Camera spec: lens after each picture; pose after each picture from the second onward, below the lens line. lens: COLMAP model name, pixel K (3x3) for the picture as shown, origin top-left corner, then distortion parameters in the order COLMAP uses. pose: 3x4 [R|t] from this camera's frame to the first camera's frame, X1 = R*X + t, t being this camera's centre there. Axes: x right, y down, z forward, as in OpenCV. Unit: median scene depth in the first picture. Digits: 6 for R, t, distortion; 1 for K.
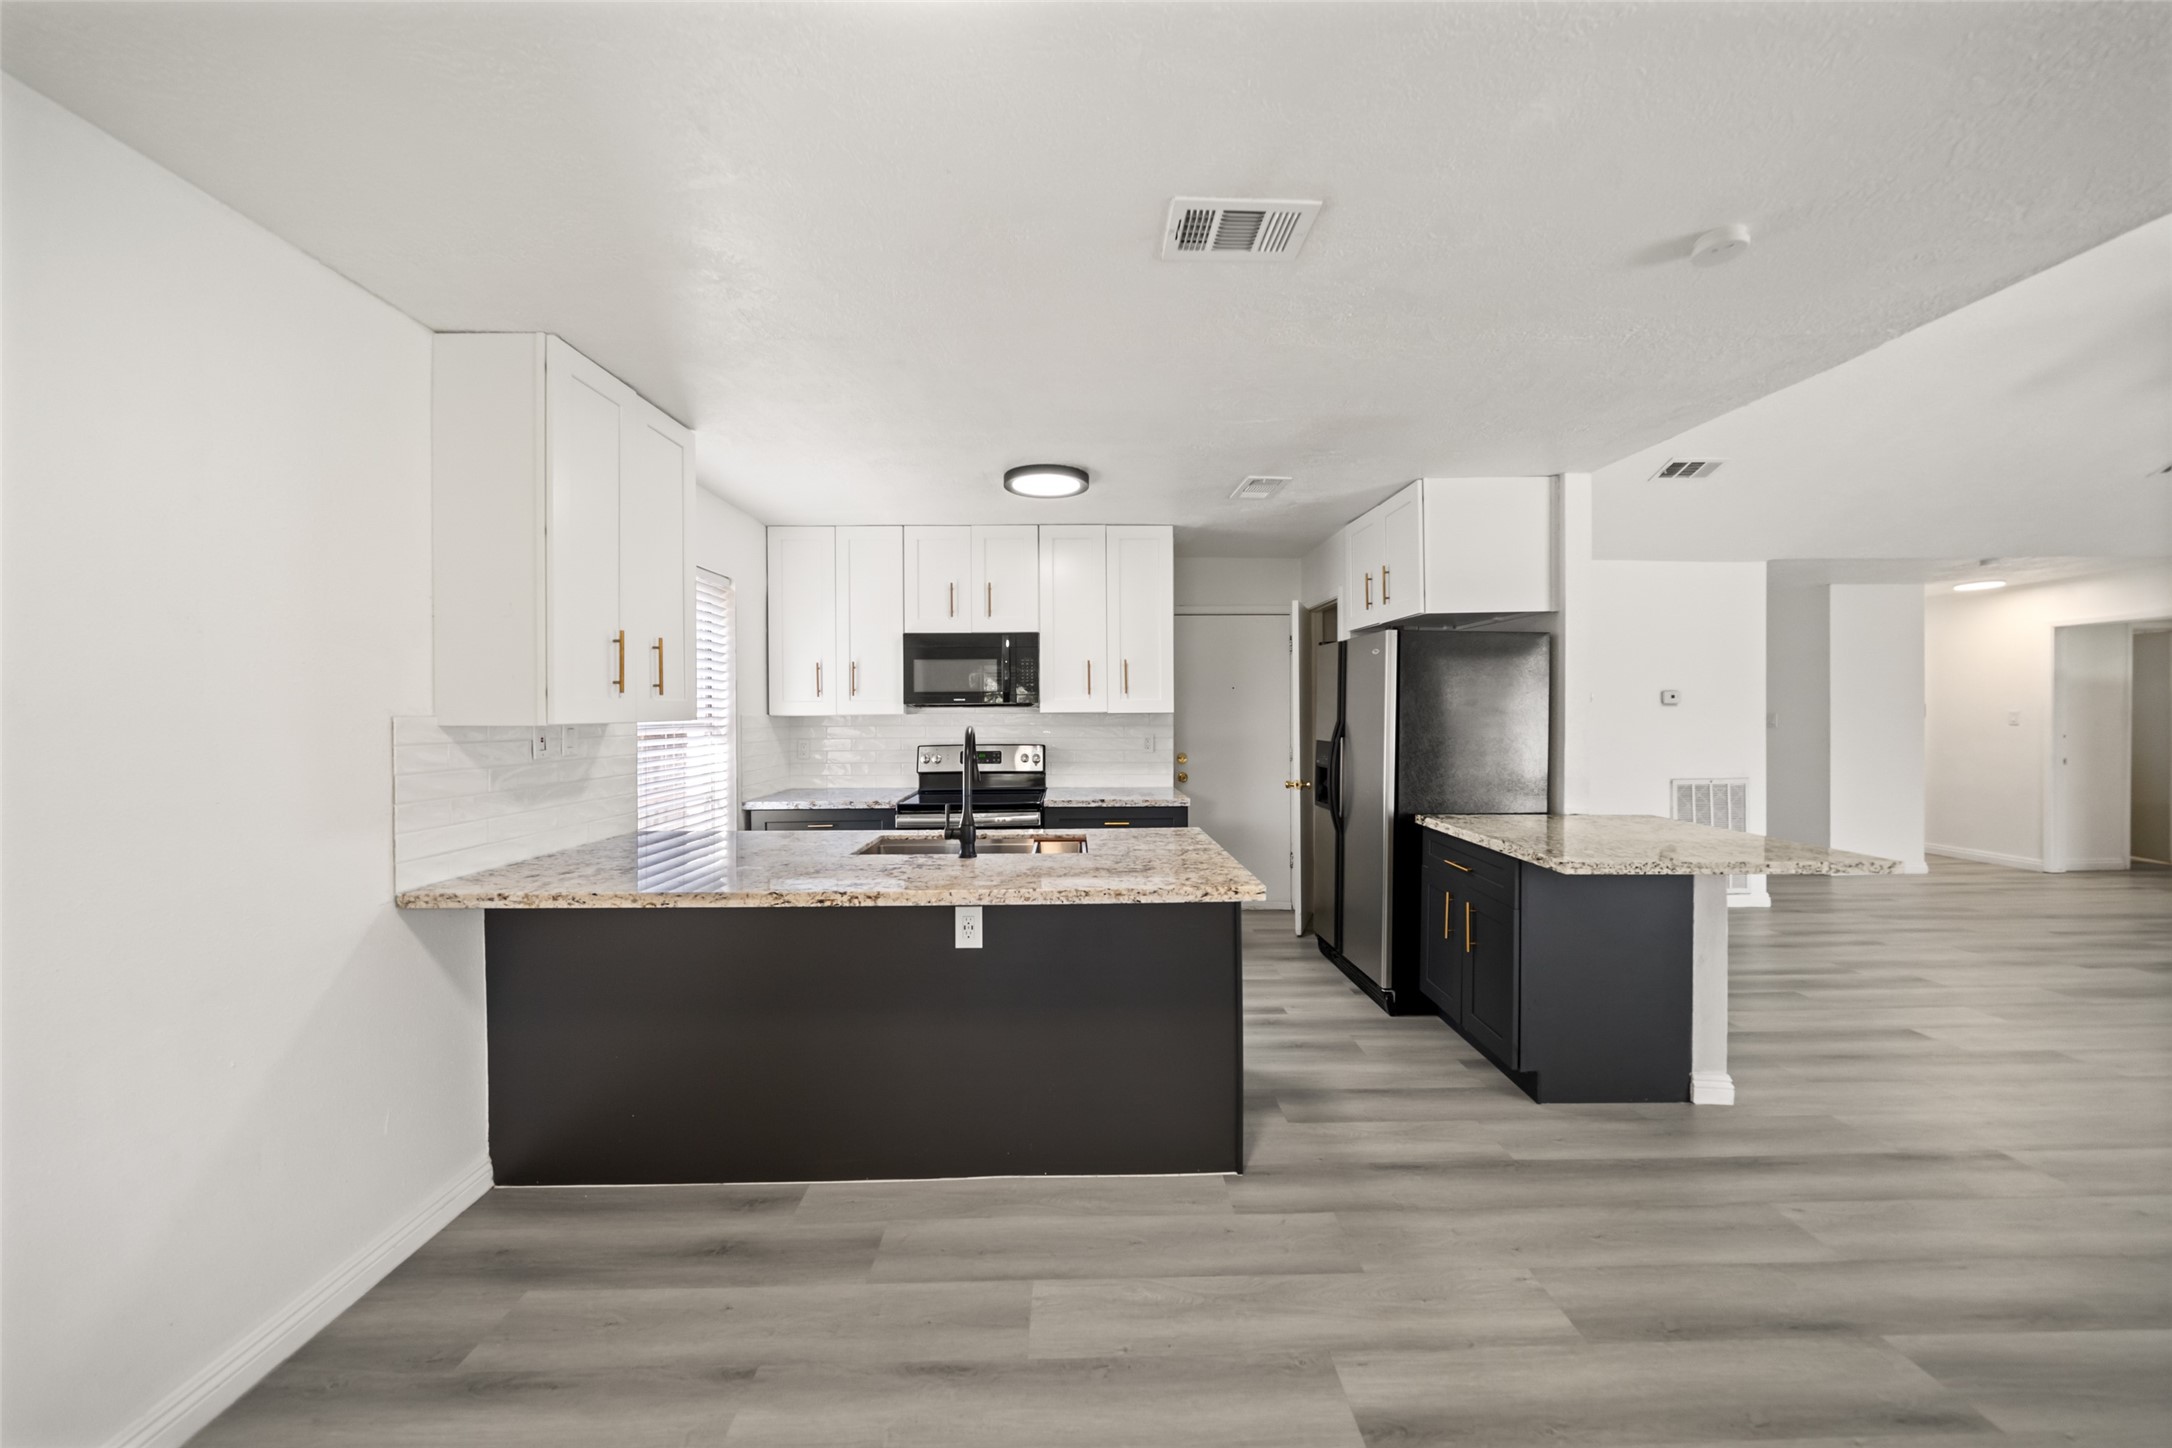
lens RADIAL K [[759.3, 0, 1087.5], [0, 759.3, 714.1], [0, 0, 1]] dist [-0.006899, -0.000018]
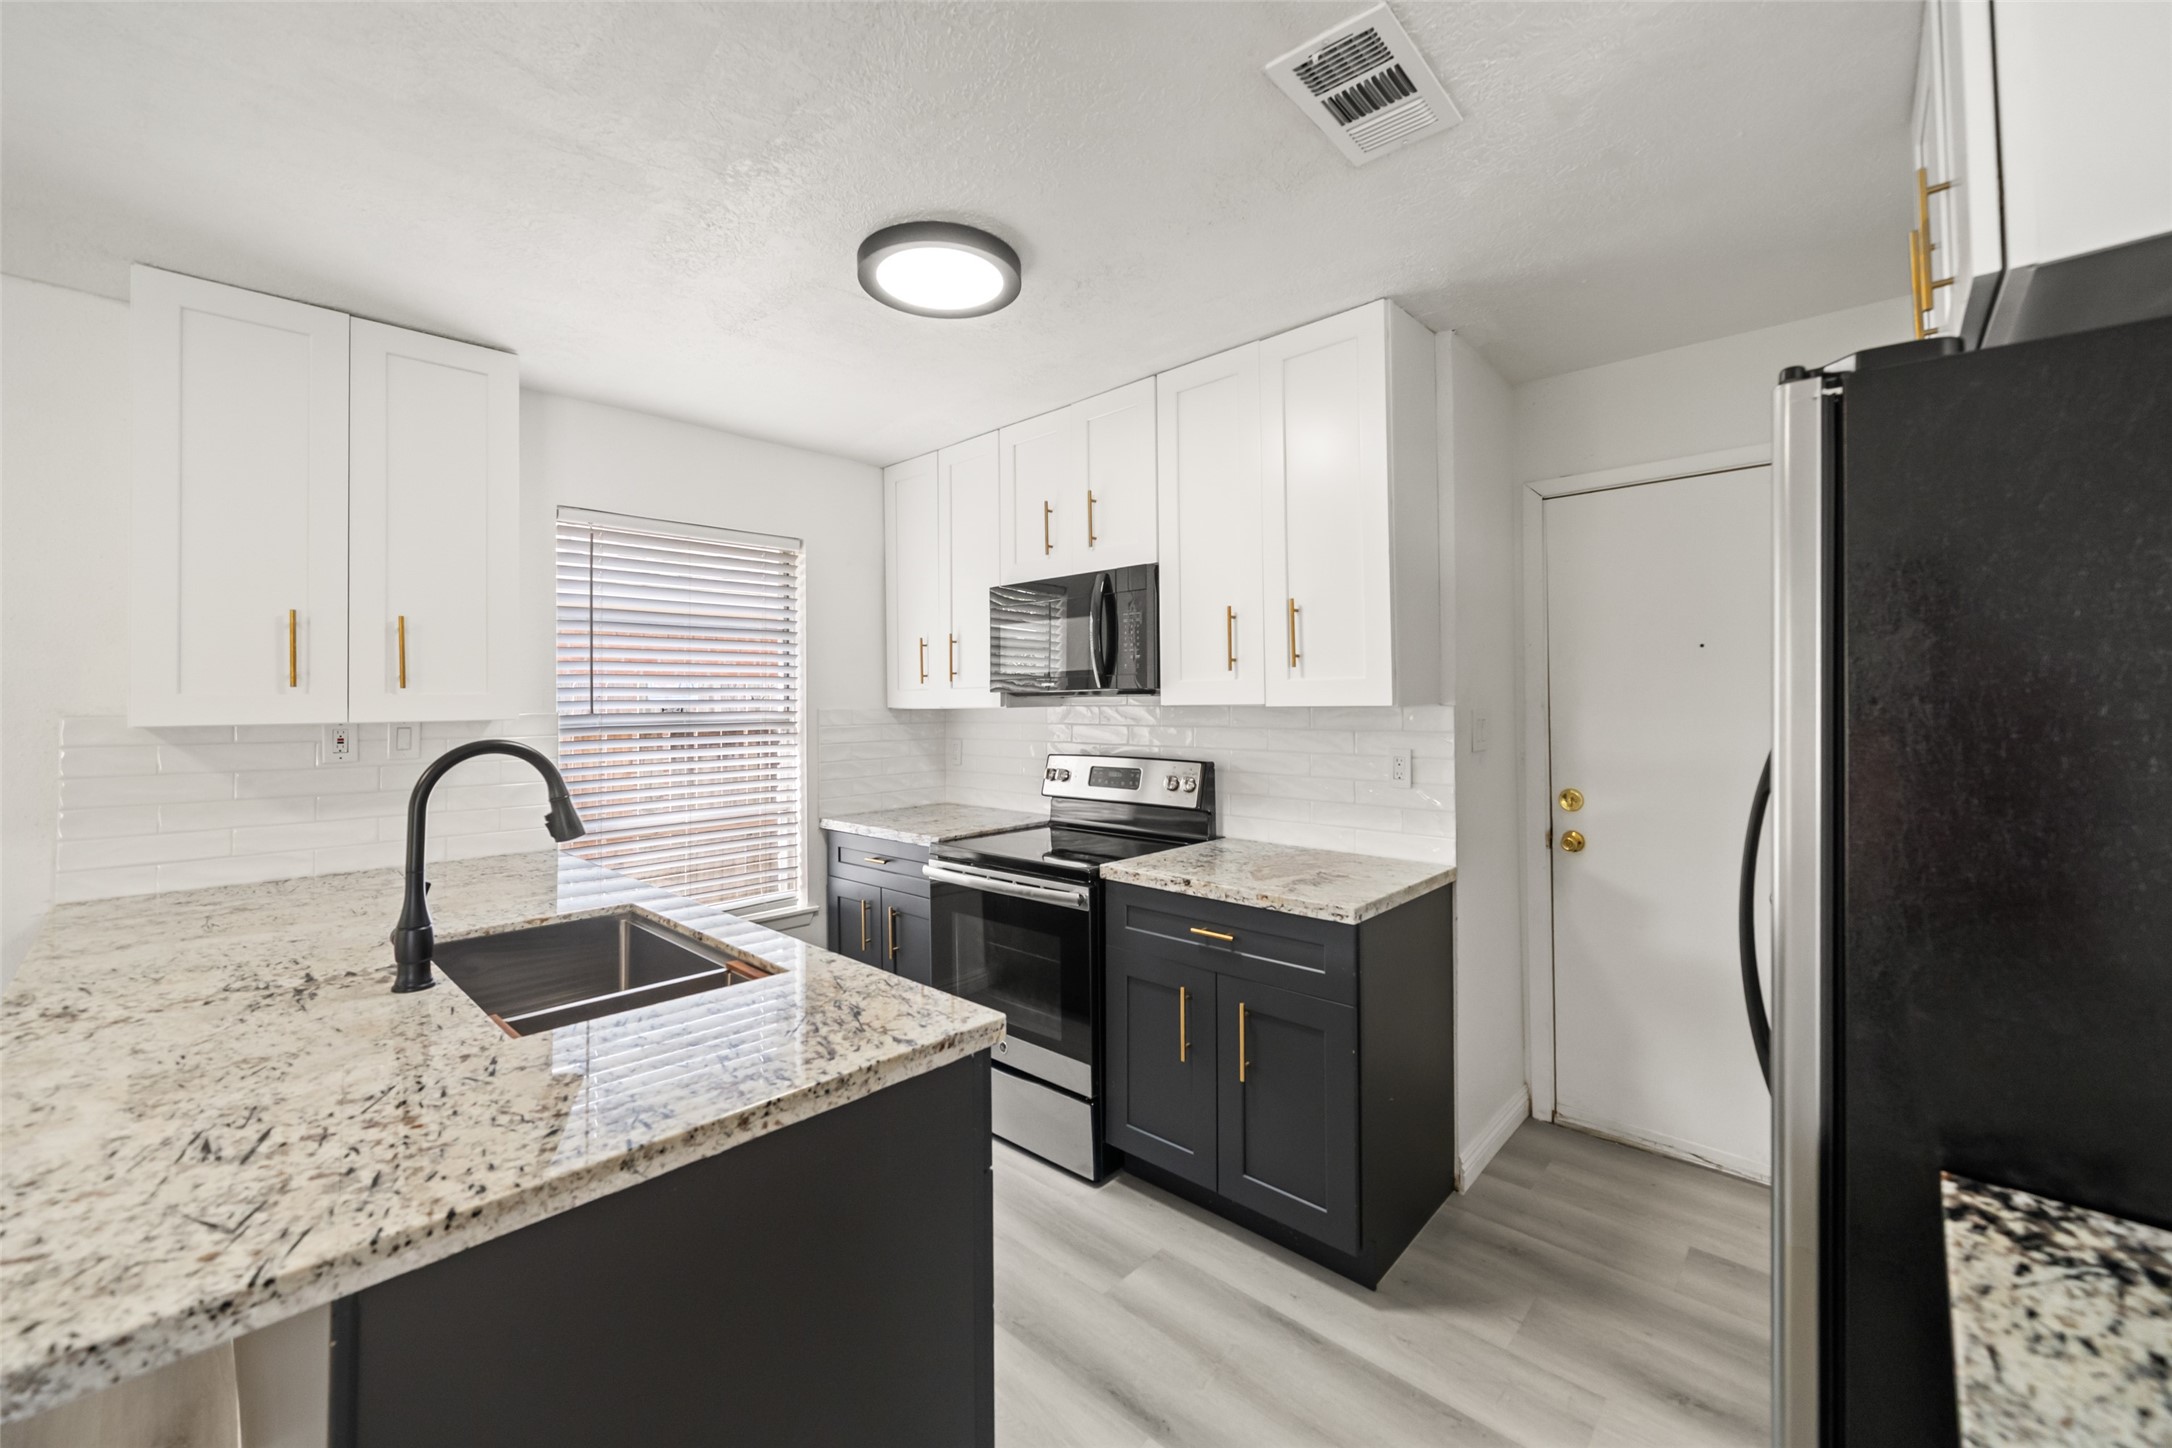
lens RADIAL K [[851.9, 0, 1093.1], [0, 851.9, 682.3], [0, 0, 1]] dist [-0.001136, -0.000068]
pose [[0.724150, -0.016178, -0.689453, 0.278506], [0.001025, 0.999749, -0.022383, -0.004789], [0.689642, 0.015503, 0.723984, 0.414157]]
